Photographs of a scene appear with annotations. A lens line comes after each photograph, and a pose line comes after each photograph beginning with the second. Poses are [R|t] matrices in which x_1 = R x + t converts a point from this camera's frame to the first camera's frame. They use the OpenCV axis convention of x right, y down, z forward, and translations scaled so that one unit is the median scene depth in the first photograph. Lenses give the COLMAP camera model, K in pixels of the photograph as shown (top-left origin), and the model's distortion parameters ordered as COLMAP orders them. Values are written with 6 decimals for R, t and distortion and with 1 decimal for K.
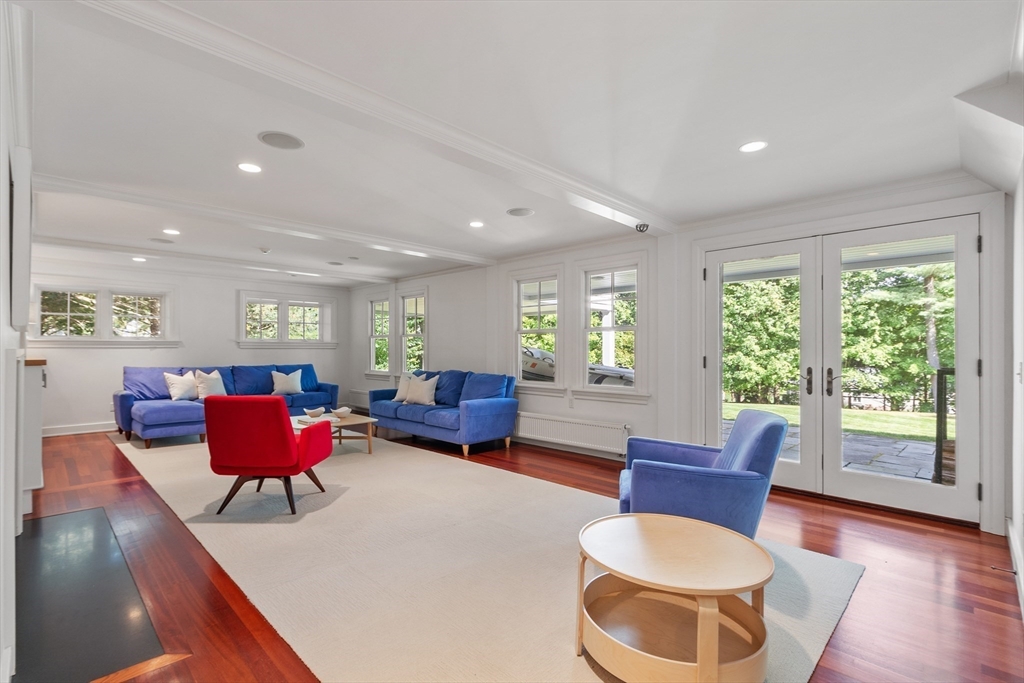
lens RADIAL K [[469.5, 0, 512.0], [0, 469.5, 341.5], [0, 0, 1]] dist [-0.000509, -0.001274]
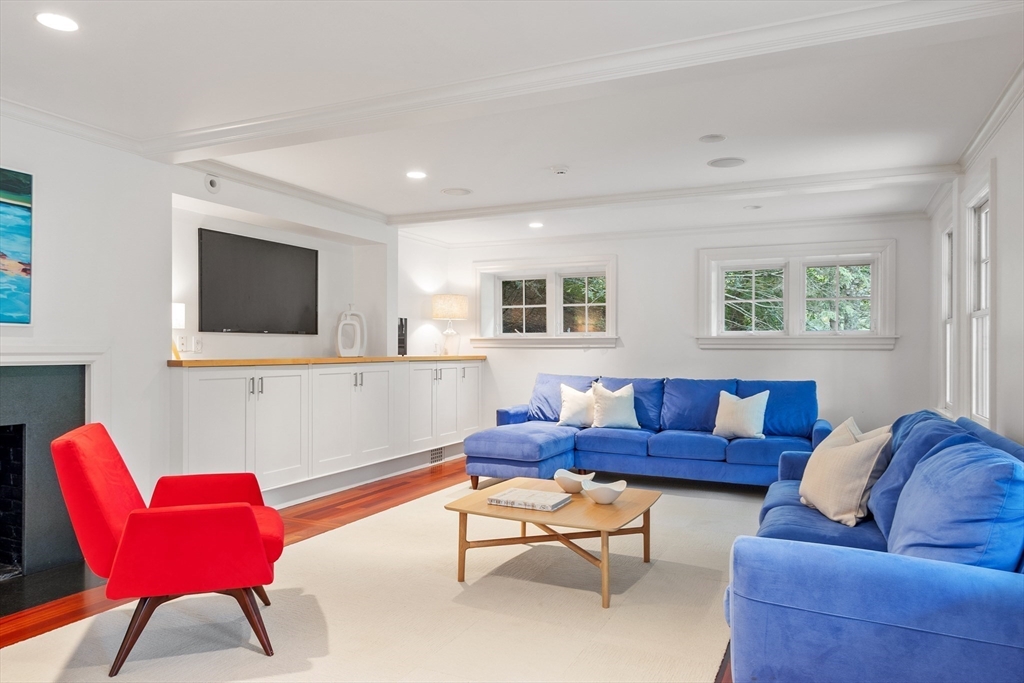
lens RADIAL K [[696.8, 0, 512.0], [0, 696.8, 341.5], [0, 0, 1]] dist [0.001760, 0.001019]
pose [[0.329585, -0.009287, -0.944080, 0.192719], [0.009555, 0.999933, -0.006500, 0.010023], [0.944078, -0.006879, 0.329652, 0.581436]]
